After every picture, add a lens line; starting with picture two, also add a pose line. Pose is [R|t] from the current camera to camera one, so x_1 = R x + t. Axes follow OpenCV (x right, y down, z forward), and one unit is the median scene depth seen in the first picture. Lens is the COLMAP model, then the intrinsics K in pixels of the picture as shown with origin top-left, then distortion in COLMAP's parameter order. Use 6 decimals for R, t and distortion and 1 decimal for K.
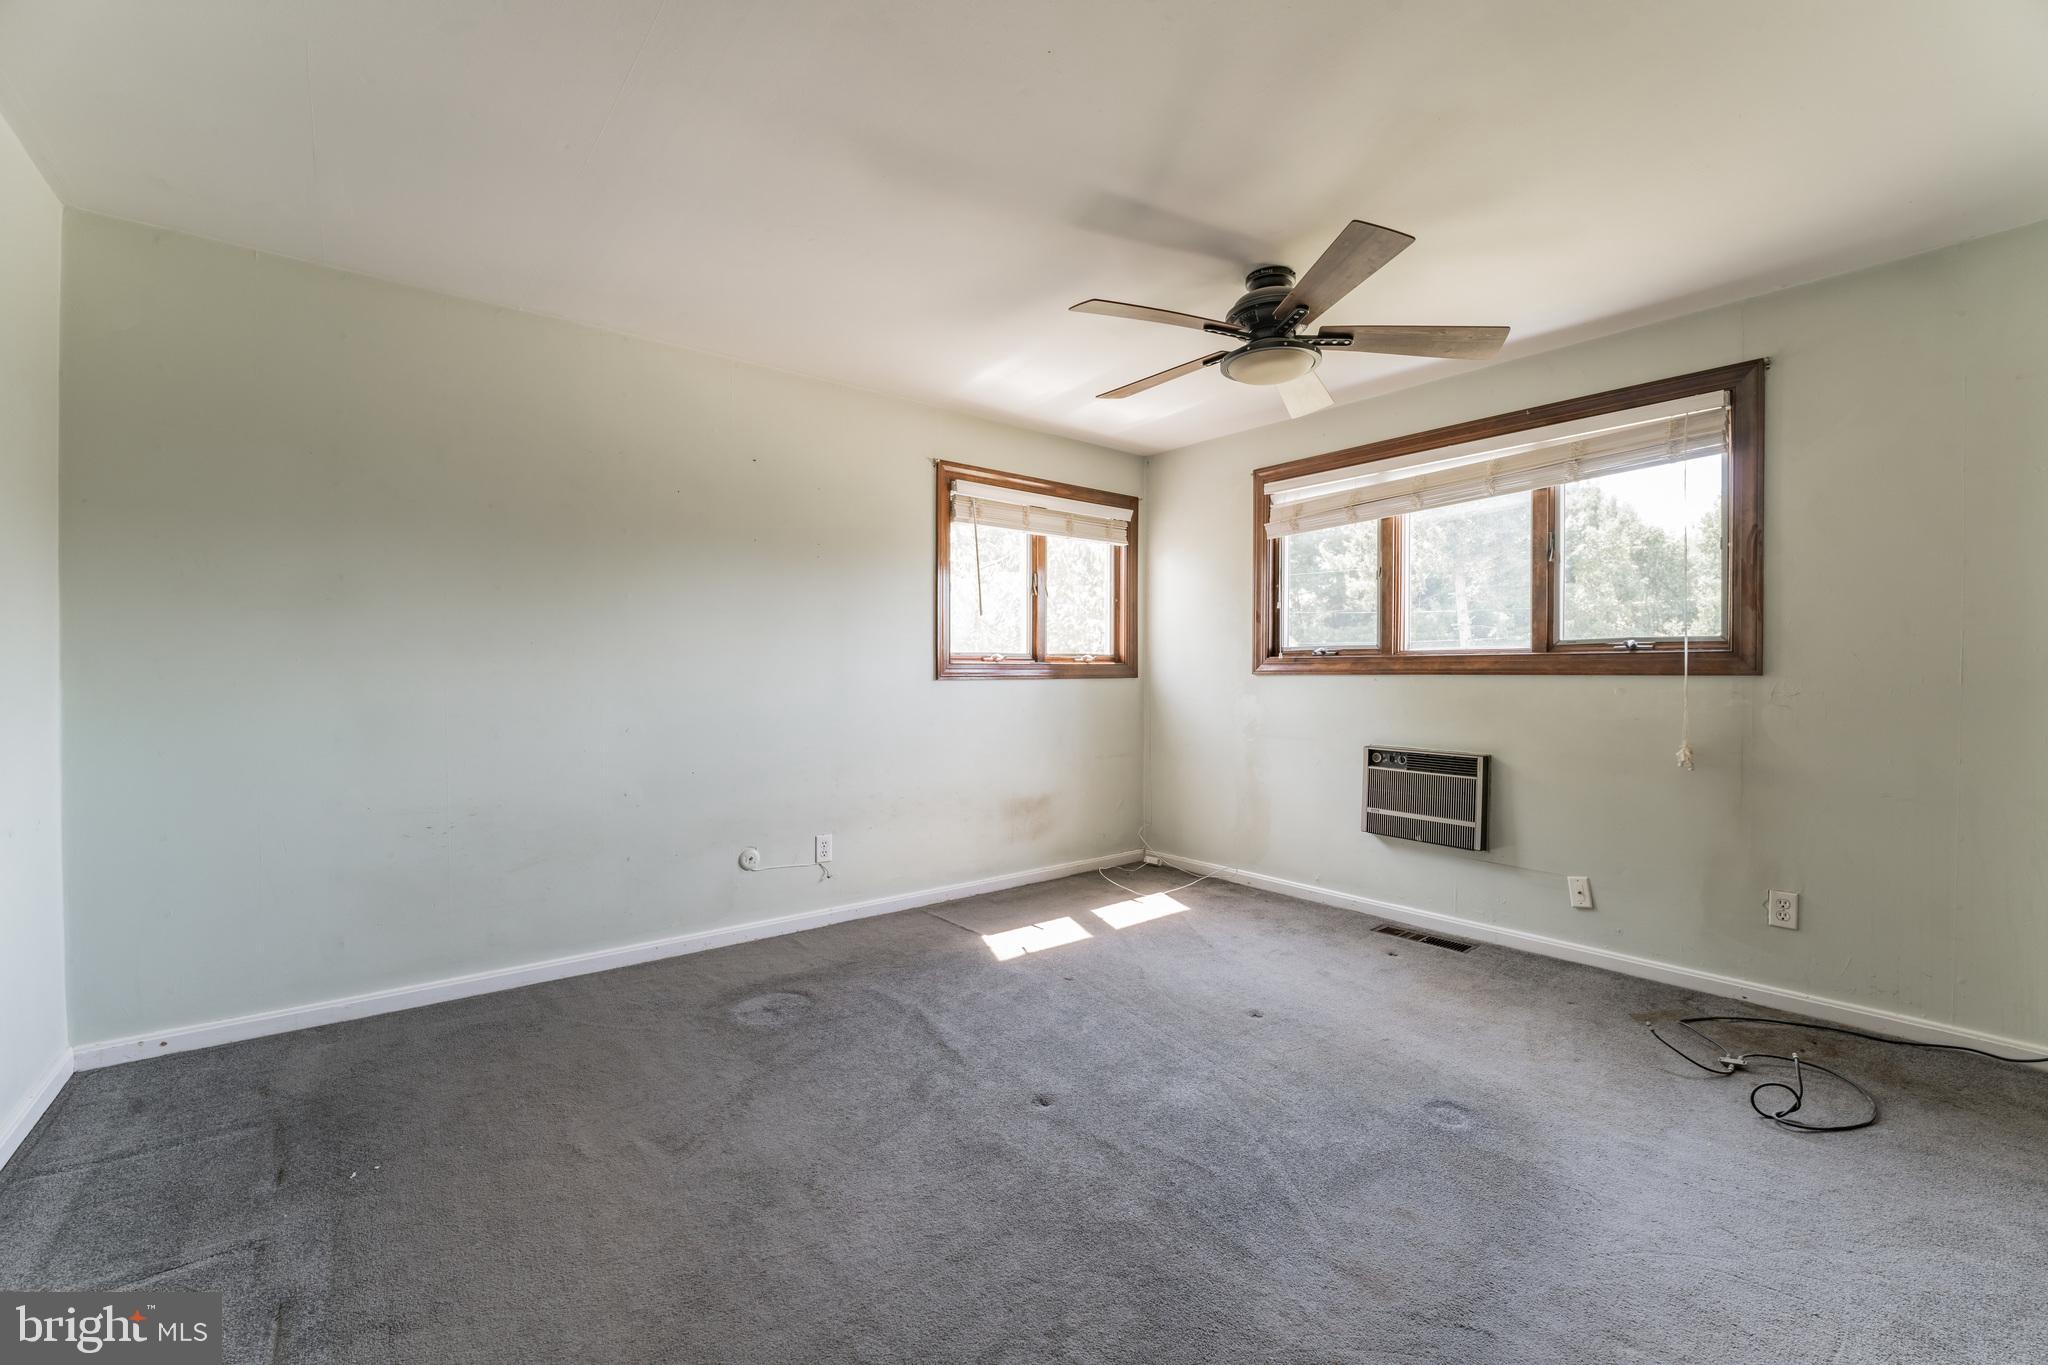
lens RADIAL K [[852.0, 0, 1024.0], [0, 852.0, 682.5], [0, 0, 1]] dist [-0.001332, -0.000138]
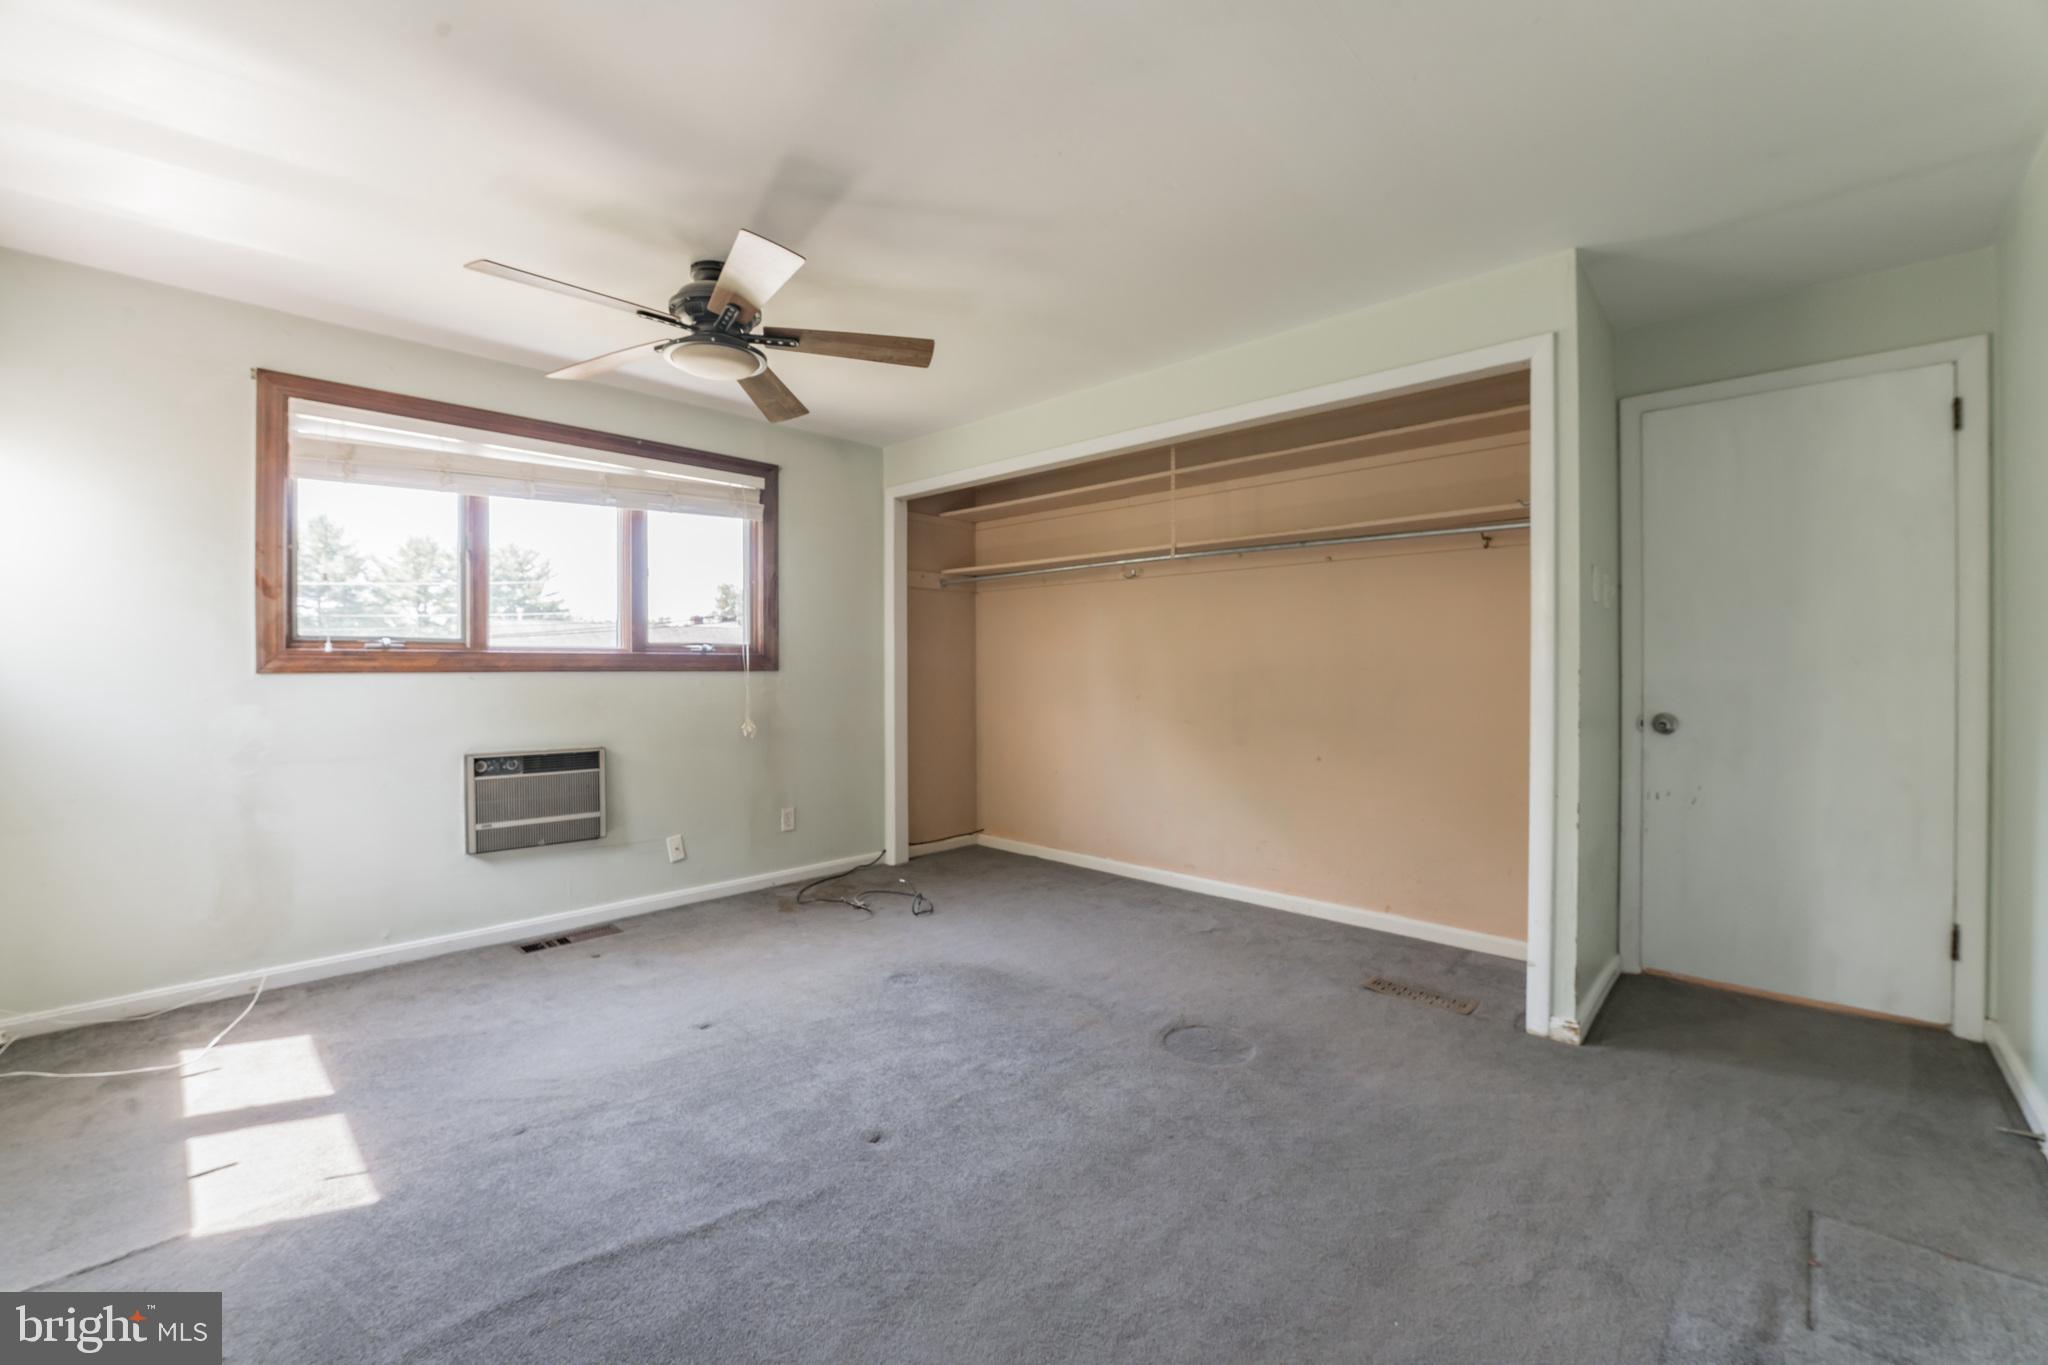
lens RADIAL K [[833.1, 0, 1024.0], [0, 833.1, 682.5], [0, 0, 1]] dist [-0.001394, -0.000057]
pose [[-0.114137, -0.015634, 0.993342, -0.545842], [0.015716, 0.999723, 0.017541, -0.005610], [-0.993341, 0.017614, -0.113859, 0.583540]]
